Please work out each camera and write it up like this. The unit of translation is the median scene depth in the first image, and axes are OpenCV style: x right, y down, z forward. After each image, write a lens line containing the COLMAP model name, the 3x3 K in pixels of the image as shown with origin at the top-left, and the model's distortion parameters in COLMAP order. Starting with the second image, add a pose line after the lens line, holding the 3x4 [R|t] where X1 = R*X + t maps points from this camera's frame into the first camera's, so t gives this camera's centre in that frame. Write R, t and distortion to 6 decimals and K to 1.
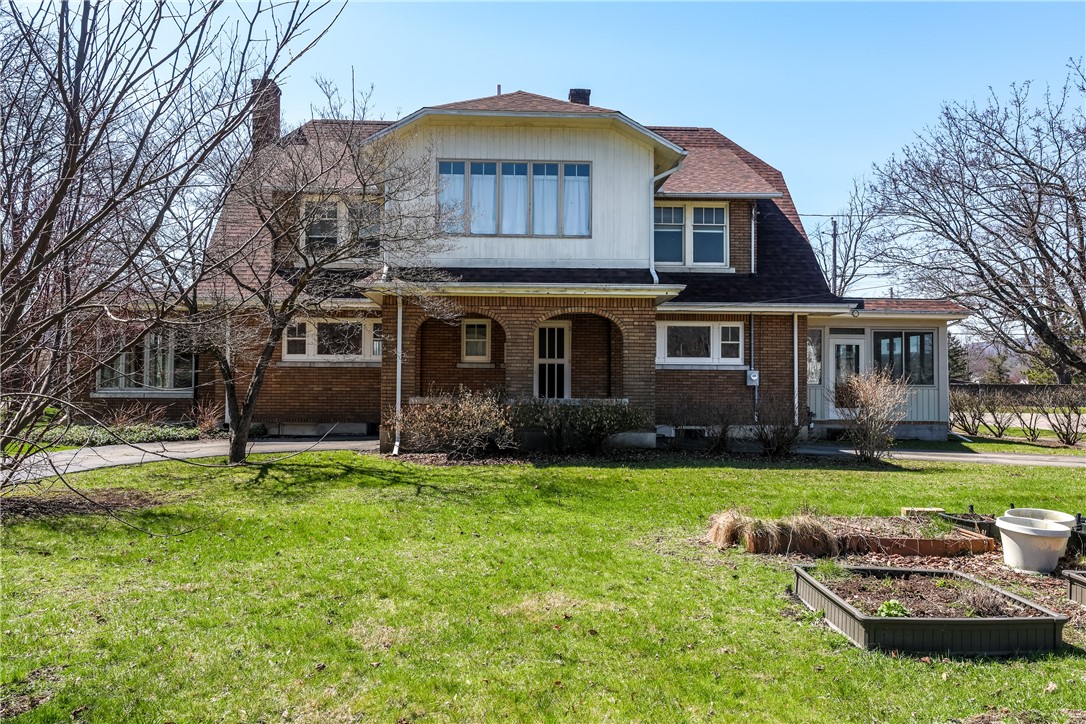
lens RADIAL K [[826.1, 0, 542.9], [0, 826.1, 366.5], [0, 0, 1]] dist [0.009501, -0.000565]
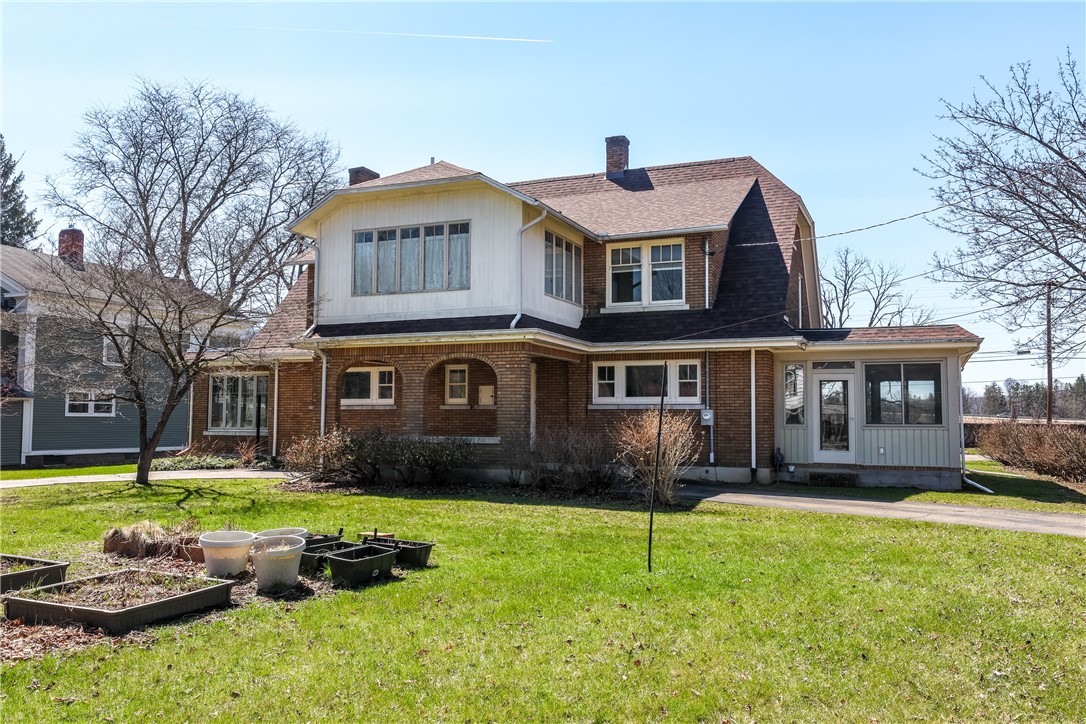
lens RADIAL K [[846.7, 0, 540.6], [0, 846.7, 363.6], [0, 0, 1]] dist [0.009393, 0.002108]
pose [[0.908841, -0.030589, -0.416020, 0.488249], [0.008757, 0.998487, -0.054287, 0.003310], [0.417051, 0.045695, 0.907734, 0.023230]]
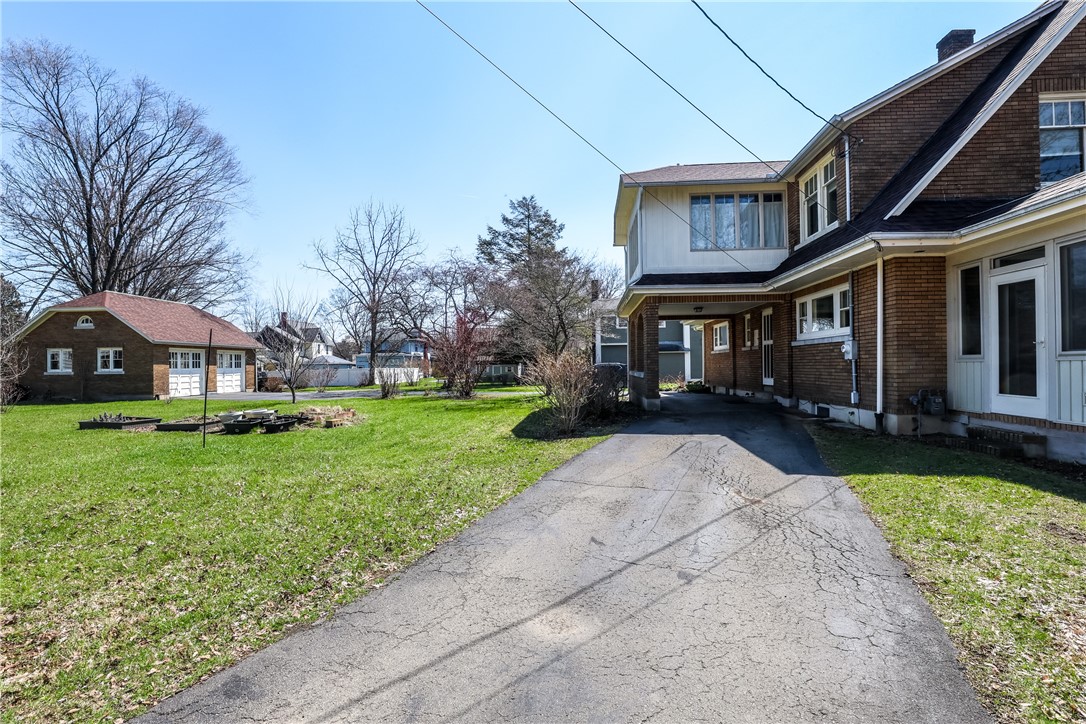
lens RADIAL K [[494.0, 0, 537.8], [0, 494.0, 361.5], [0, 0, 1]] dist [-0.002839, -0.000349]
pose [[-0.151991, -0.012647, -0.988301, 0.786056], [0.041553, 0.998952, -0.019174, 0.021513], [0.987508, -0.043982, -0.151306, 0.767311]]
